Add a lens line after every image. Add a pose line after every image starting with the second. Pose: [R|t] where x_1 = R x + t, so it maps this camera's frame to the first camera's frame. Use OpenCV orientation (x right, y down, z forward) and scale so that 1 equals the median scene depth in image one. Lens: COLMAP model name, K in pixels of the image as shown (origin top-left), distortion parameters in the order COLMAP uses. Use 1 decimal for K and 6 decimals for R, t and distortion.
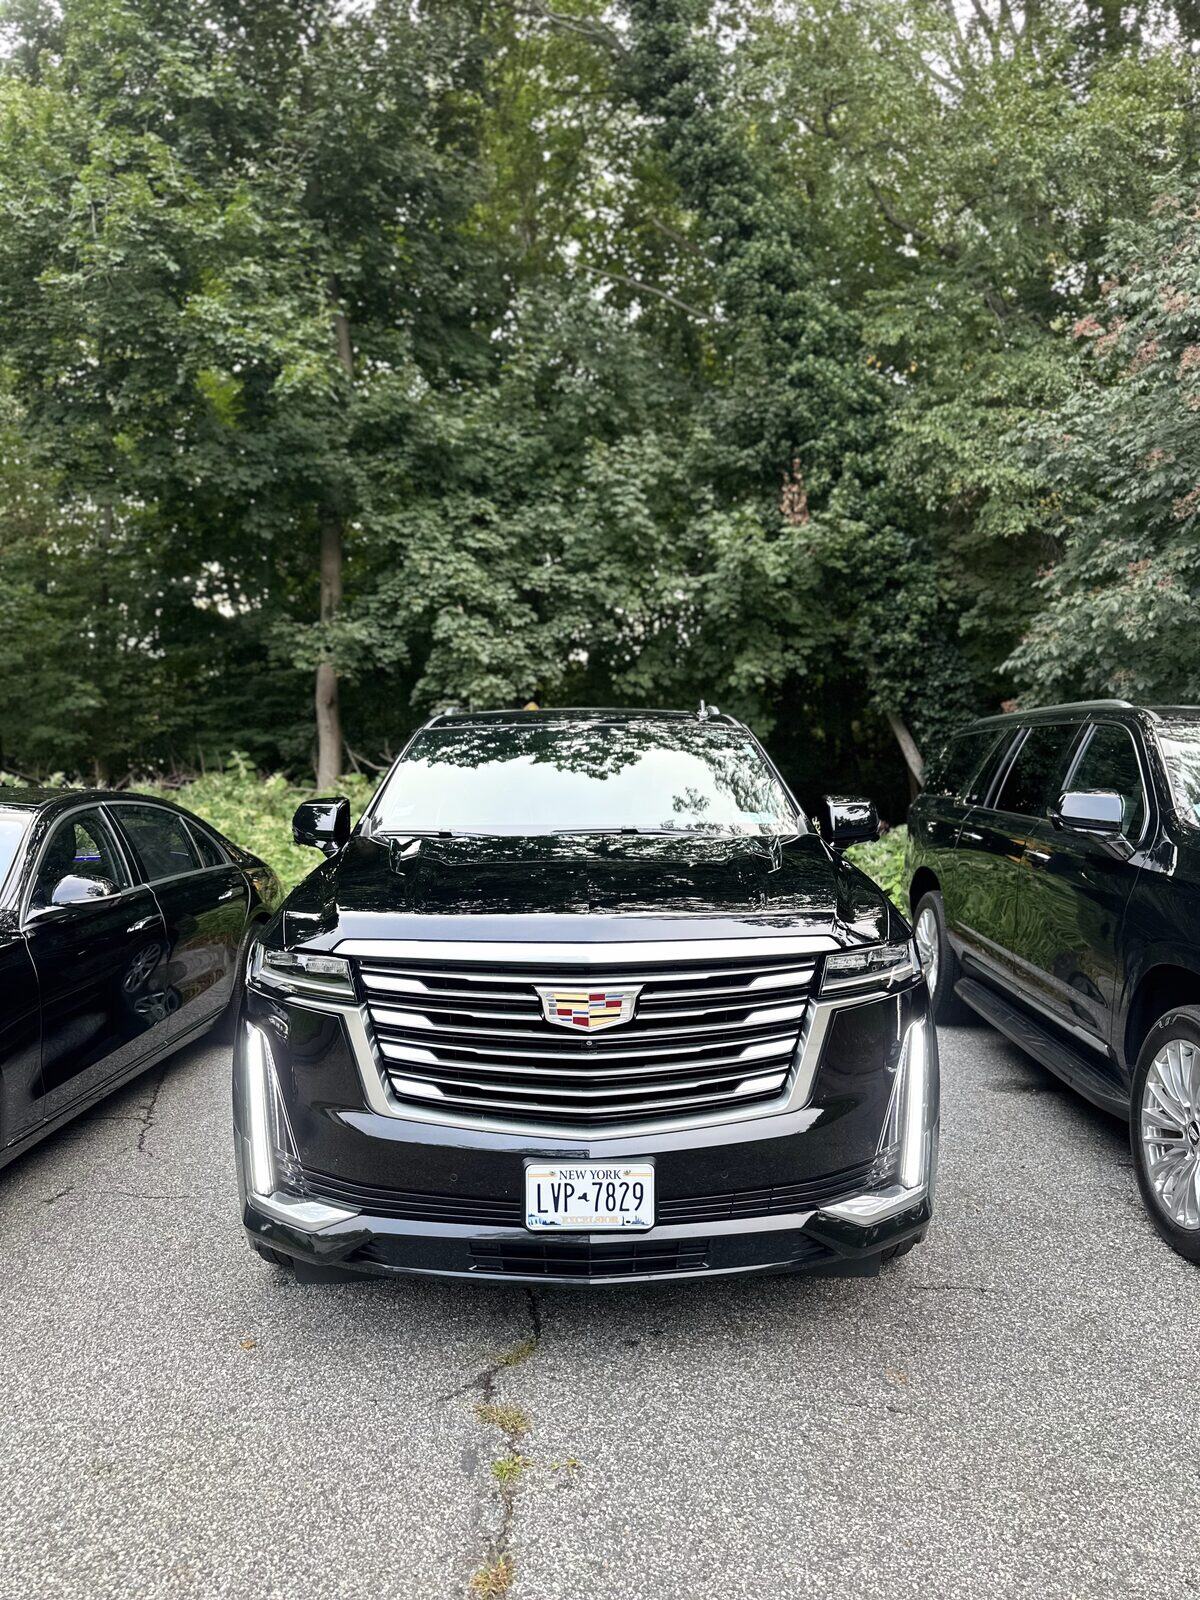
lens RADIAL K [[1281.5, 0, 577.6], [0, 1281.5, 799.5], [0, 0, 1]] dist [0.134978, -0.182947]
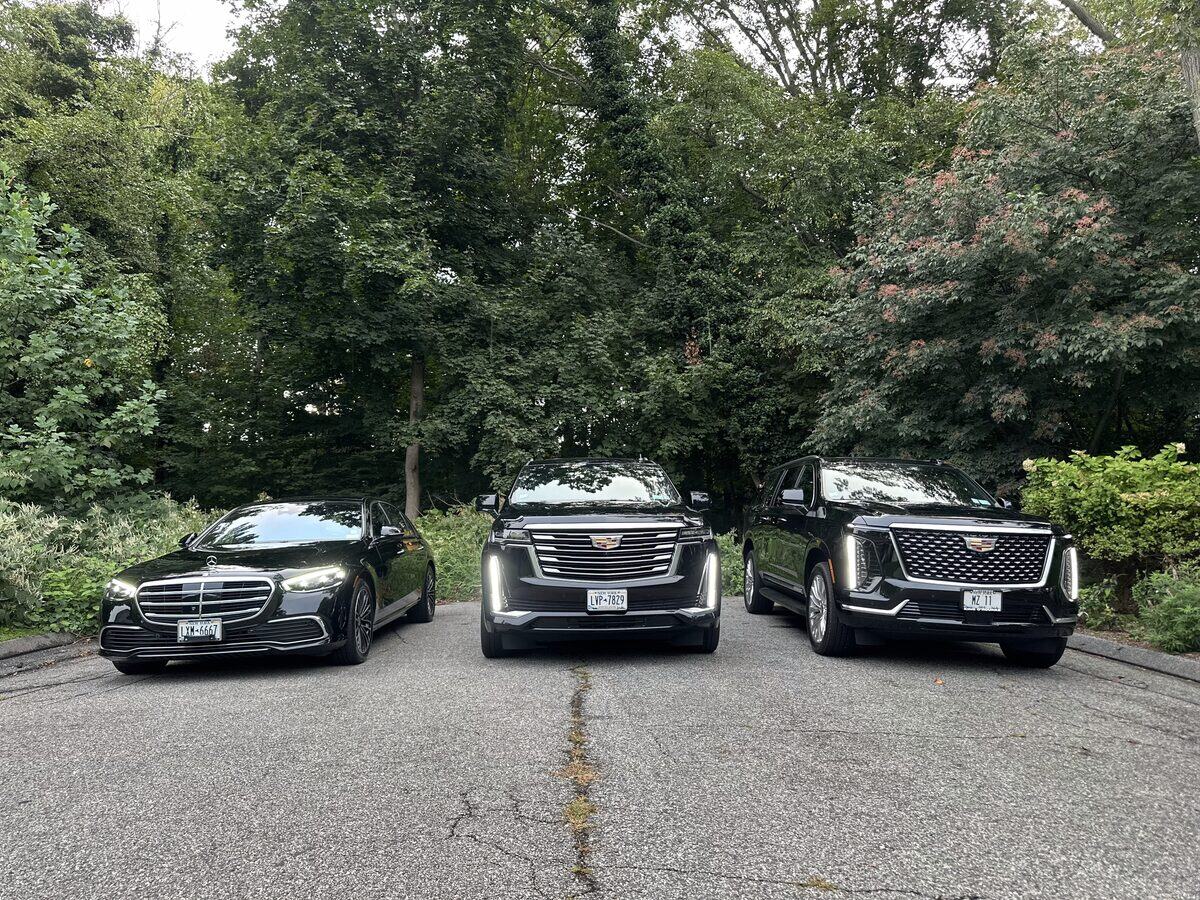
lens RADIAL K [[1671.2, 0, 600.0], [0, 1671.2, 450.0], [0, 0, 1]] dist [0.186437, -0.400376]
pose [[0.997445, -0.000335, 0.071439, -0.116092], [0.008501, 0.993441, -0.114034, 0.156062], [-0.070932, 0.114349, 0.990905, -1.200835]]
